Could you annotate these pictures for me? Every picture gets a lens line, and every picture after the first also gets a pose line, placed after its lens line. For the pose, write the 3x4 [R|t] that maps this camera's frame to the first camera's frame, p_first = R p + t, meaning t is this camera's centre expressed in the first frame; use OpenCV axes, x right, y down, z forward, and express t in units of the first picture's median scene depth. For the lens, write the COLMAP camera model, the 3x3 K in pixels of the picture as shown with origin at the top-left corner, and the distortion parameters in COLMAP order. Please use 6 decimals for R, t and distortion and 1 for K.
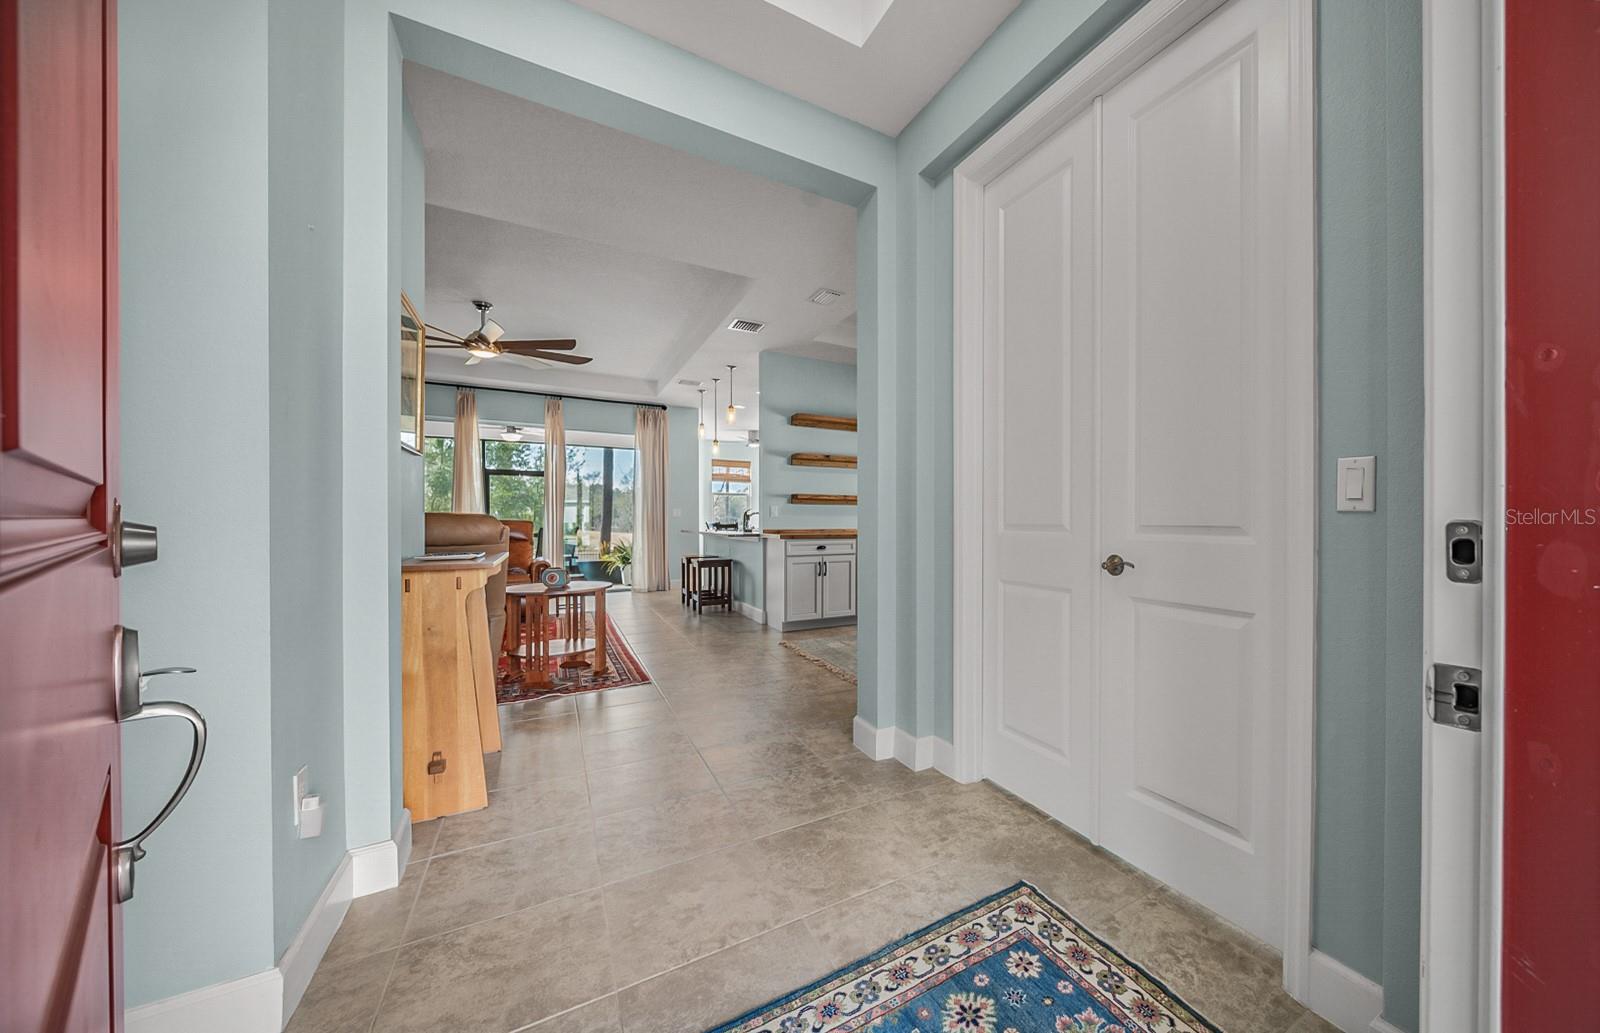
lens RADIAL K [[538.2, 0, 915.8], [0, 538.2, 517.8], [0, 0, 1]] dist [-0.001195, -0.000062]
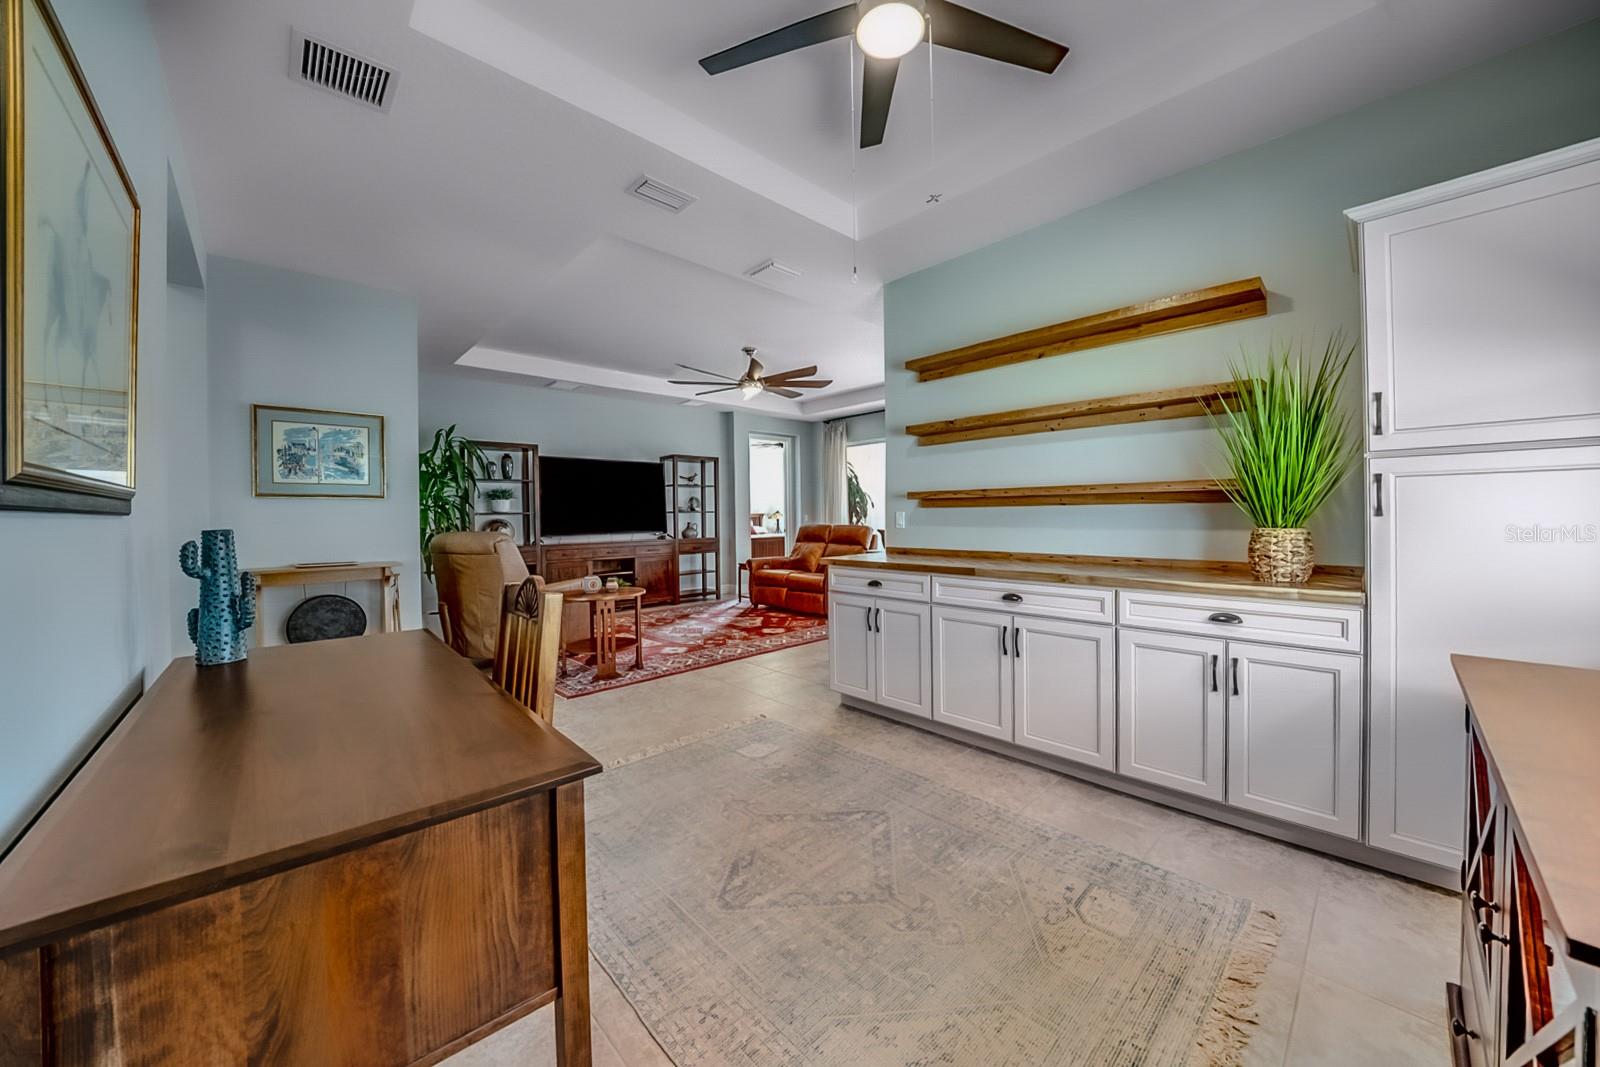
lens RADIAL K [[540.3, 0, 817.5], [0, 540.3, 518.8], [0, 0, 1]] dist [-0.007776, -0.000800]
pose [[0.219367, 0.003214, -0.975637, 0.315269], [0.012528, 0.999903, 0.006111, -0.016759], [0.975562, -0.013564, 0.219305, 0.666054]]
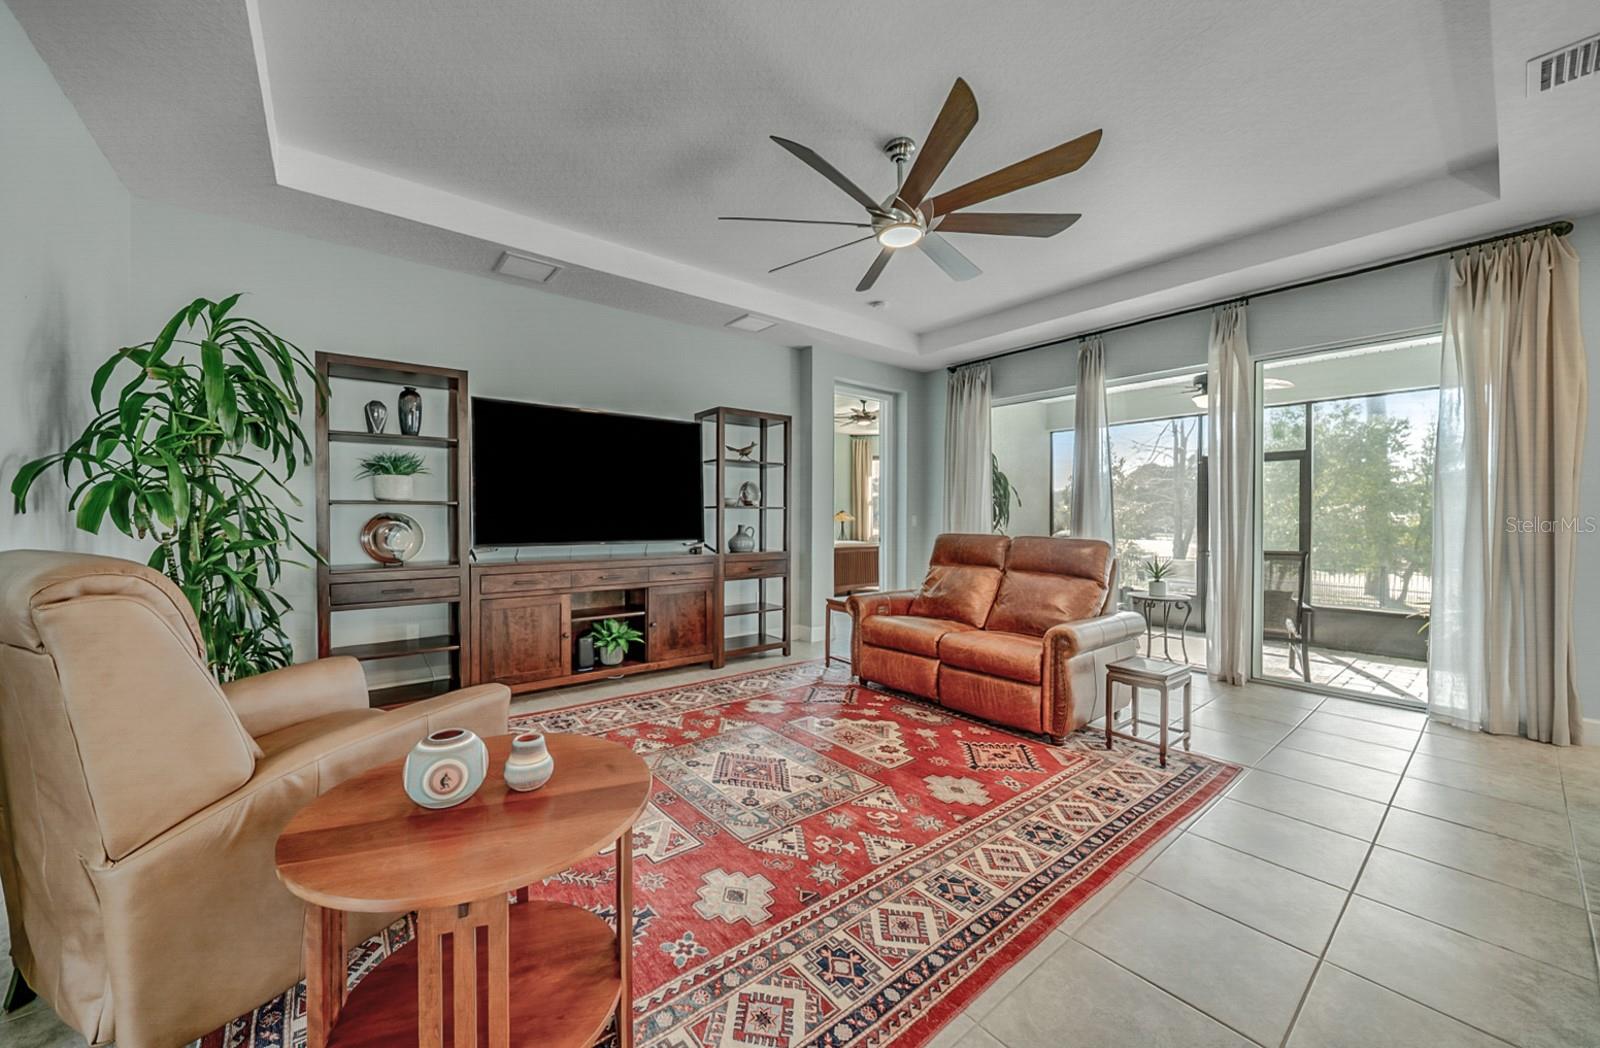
lens RADIAL K [[565.7, 0, 768.6], [0, 565.7, 518.0], [0, 0, 1]] dist [-0.006854, 0.000631]
pose [[0.072846, 0.001764, -0.997342, -0.187071], [-0.005723, 0.999983, 0.001351, -0.015718], [0.997327, 0.005610, 0.072854, 0.632033]]
